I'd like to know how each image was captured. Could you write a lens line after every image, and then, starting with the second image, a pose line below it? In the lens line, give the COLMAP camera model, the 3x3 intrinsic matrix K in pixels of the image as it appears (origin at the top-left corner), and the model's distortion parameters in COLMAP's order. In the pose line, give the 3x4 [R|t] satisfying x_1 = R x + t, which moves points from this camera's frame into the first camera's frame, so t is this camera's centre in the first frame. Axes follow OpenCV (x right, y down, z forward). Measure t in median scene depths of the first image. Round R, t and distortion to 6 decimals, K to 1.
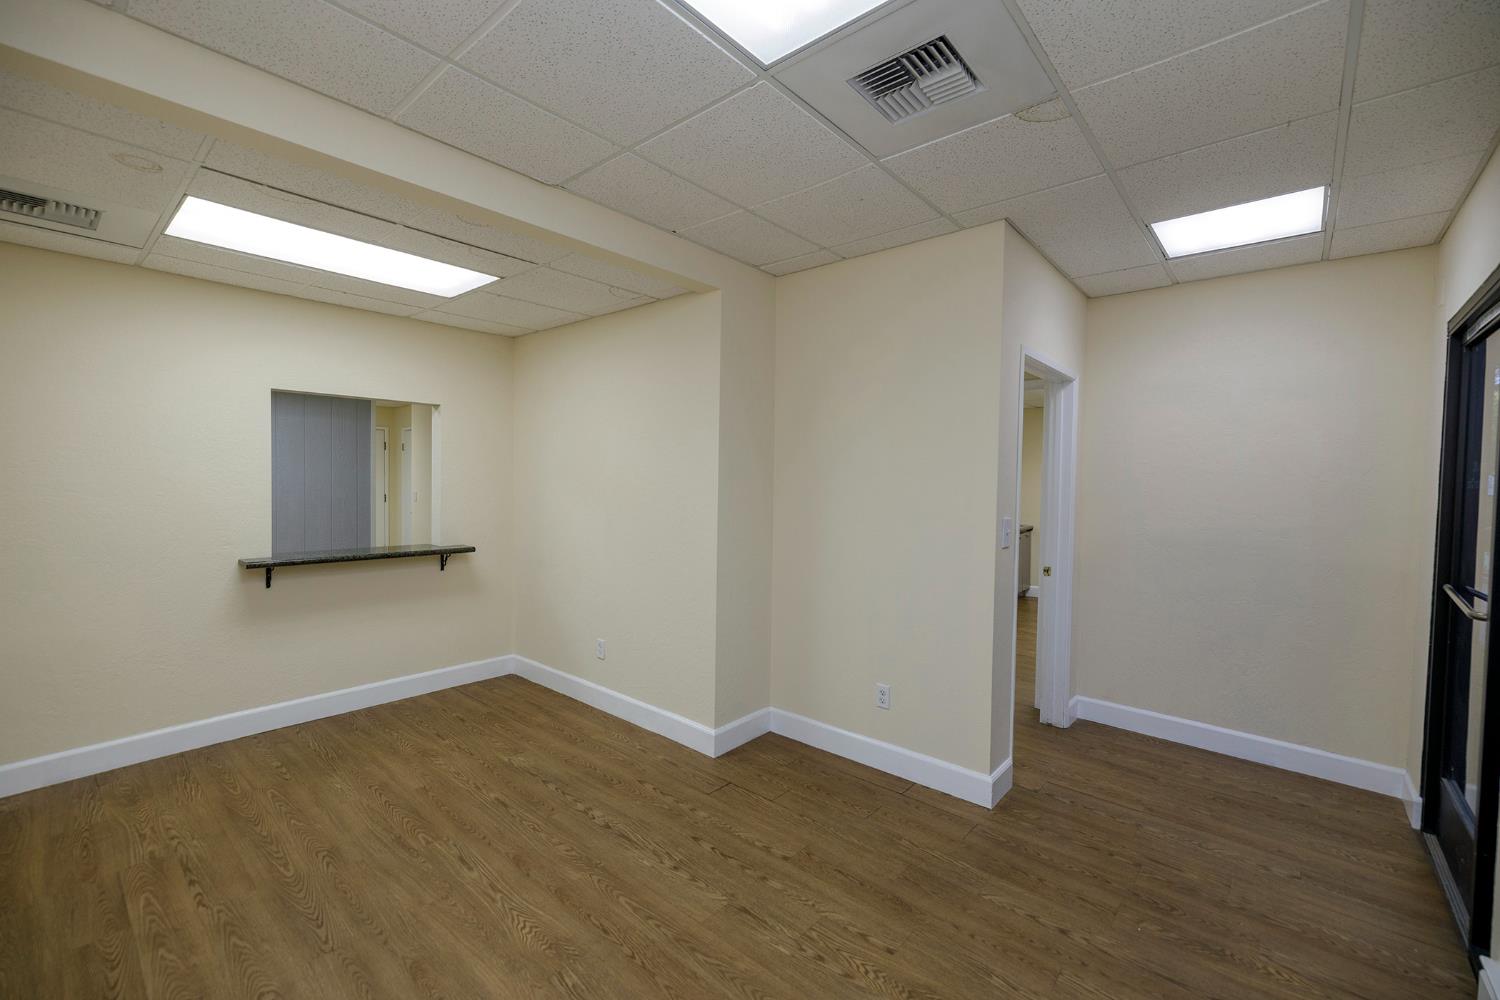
lens RADIAL K [[628.1, 0, 738.6], [0, 628.1, 492.9], [0, 0, 1]] dist [0.005720, -0.001321]
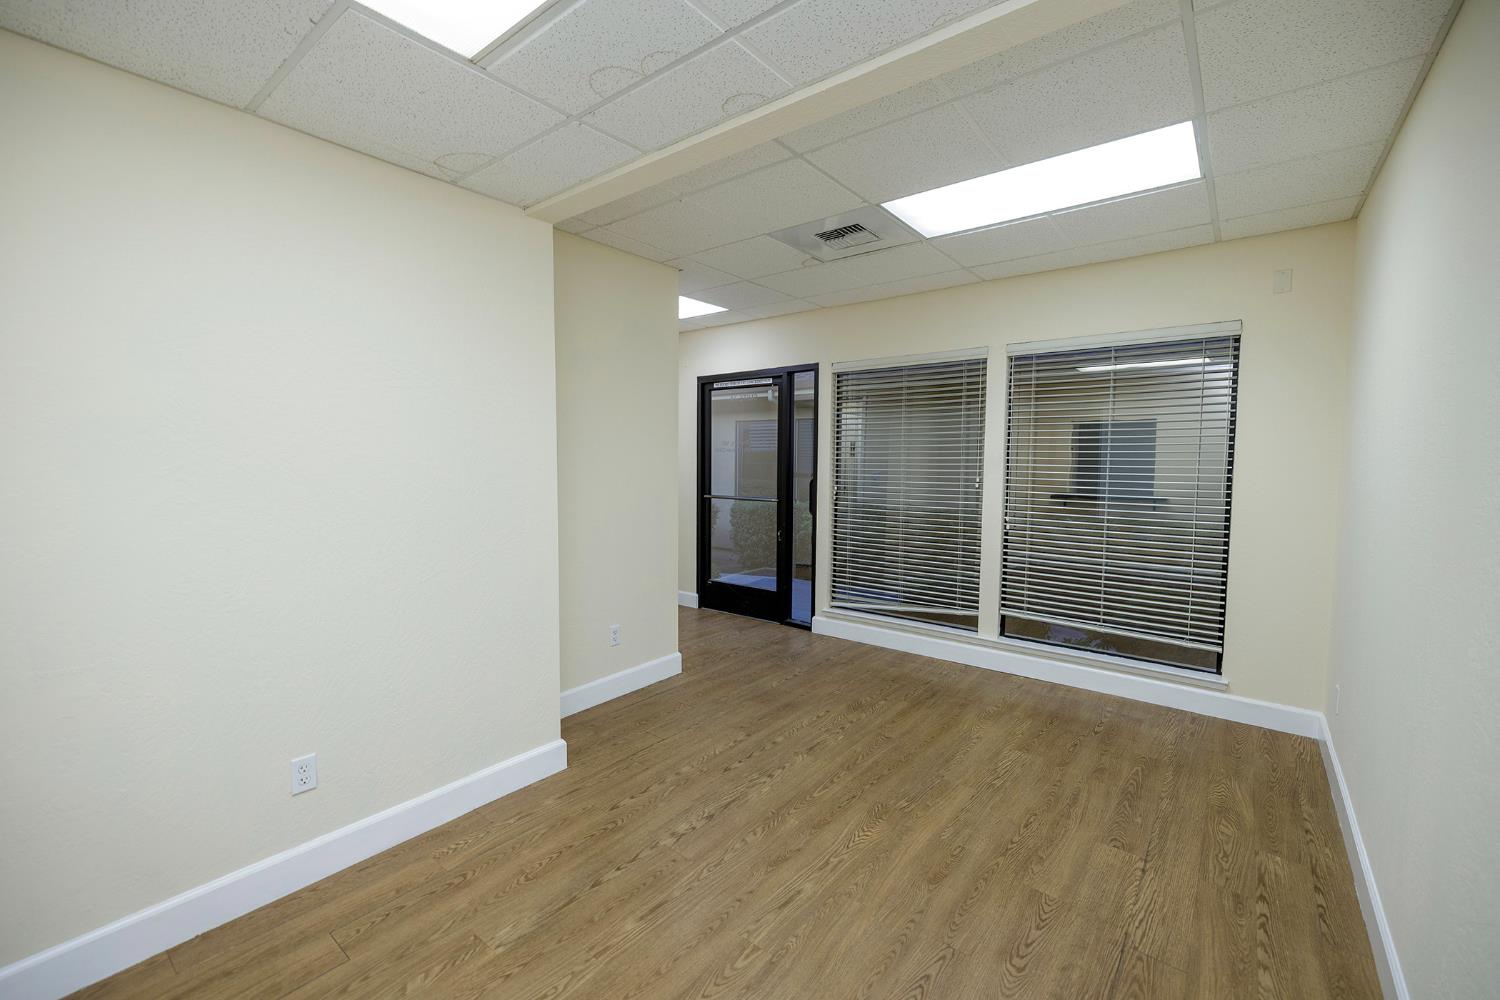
lens RADIAL K [[628.1, 0, 738.6], [0, 628.1, 492.9], [0, 0, 1]] dist [0.005720, -0.001321]
pose [[-0.045511, -0.073685, 0.996243, -1.175398], [0.016918, 0.997076, 0.074519, -0.031573], [-0.998821, 0.020246, -0.044131, 1.032293]]
